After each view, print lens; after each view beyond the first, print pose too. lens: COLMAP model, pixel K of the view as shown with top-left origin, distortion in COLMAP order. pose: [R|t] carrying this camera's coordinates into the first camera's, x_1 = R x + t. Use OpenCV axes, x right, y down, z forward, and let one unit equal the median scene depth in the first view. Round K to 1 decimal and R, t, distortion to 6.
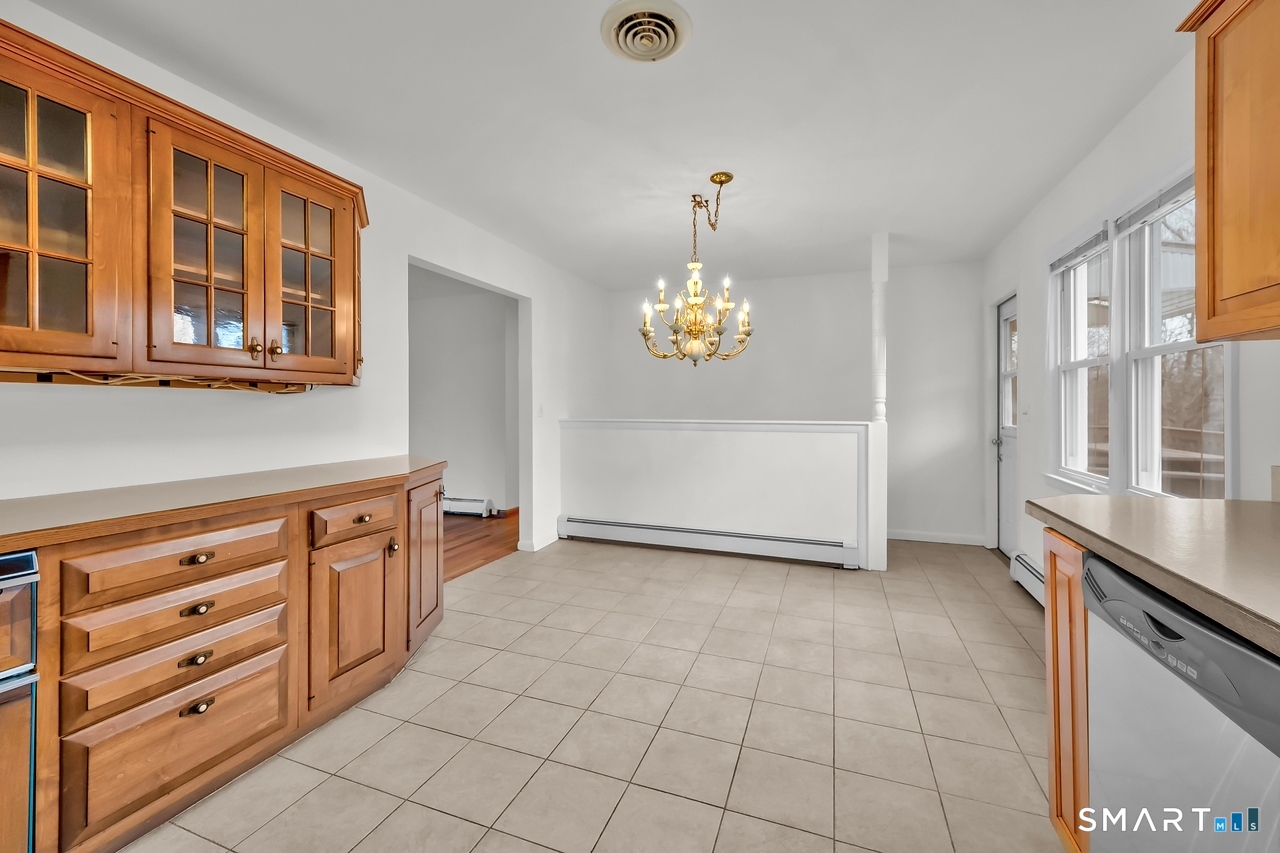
lens RADIAL K [[515.7, 0, 638.7], [0, 515.7, 410.6], [0, 0, 1]] dist [0.000647, 0.000080]
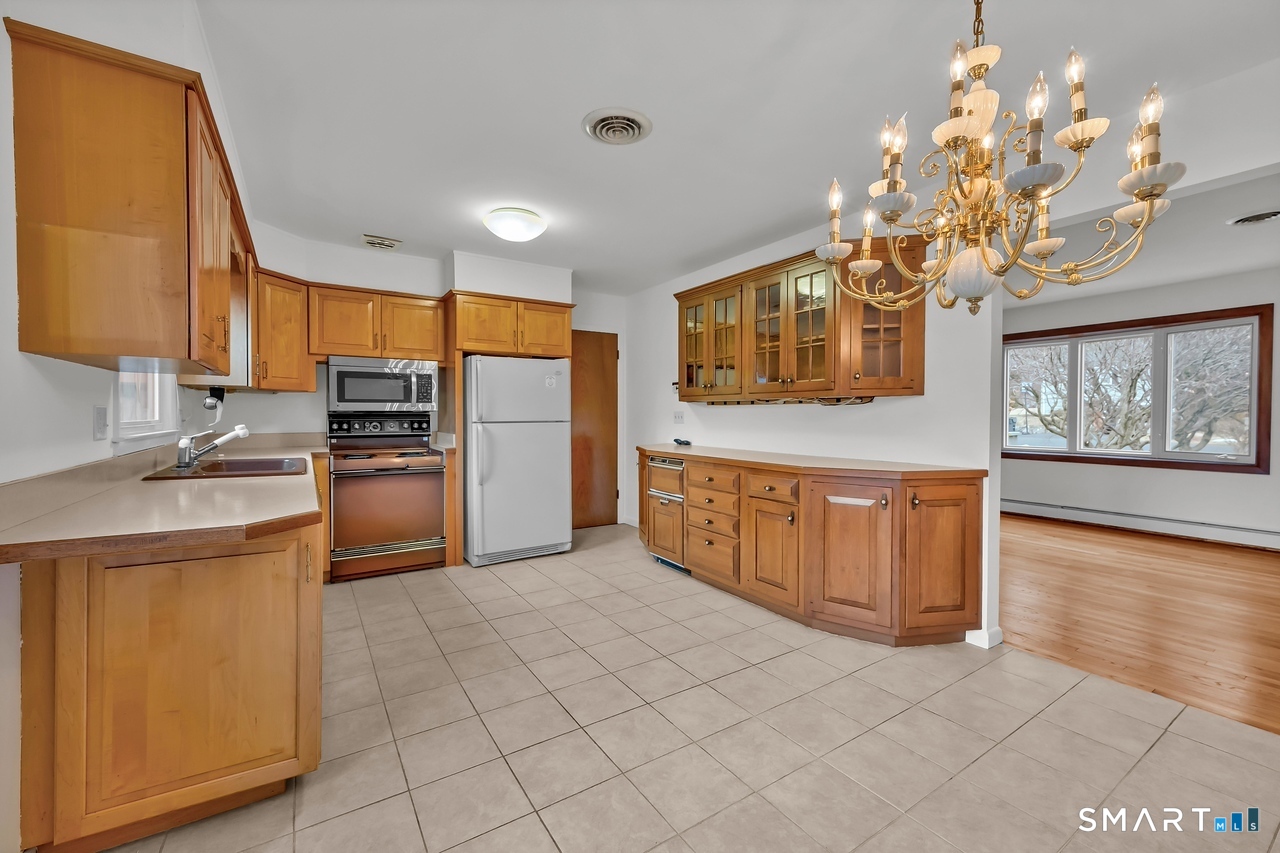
lens RADIAL K [[515.7, 0, 638.7], [0, 515.7, 410.6], [0, 0, 1]] dist [0.000647, 0.000080]
pose [[-0.592590, -0.003832, -0.805495, 0.917540], [-0.005081, 0.999987, -0.001019, -0.014765], [0.805488, 0.003489, -0.592601, 1.586586]]
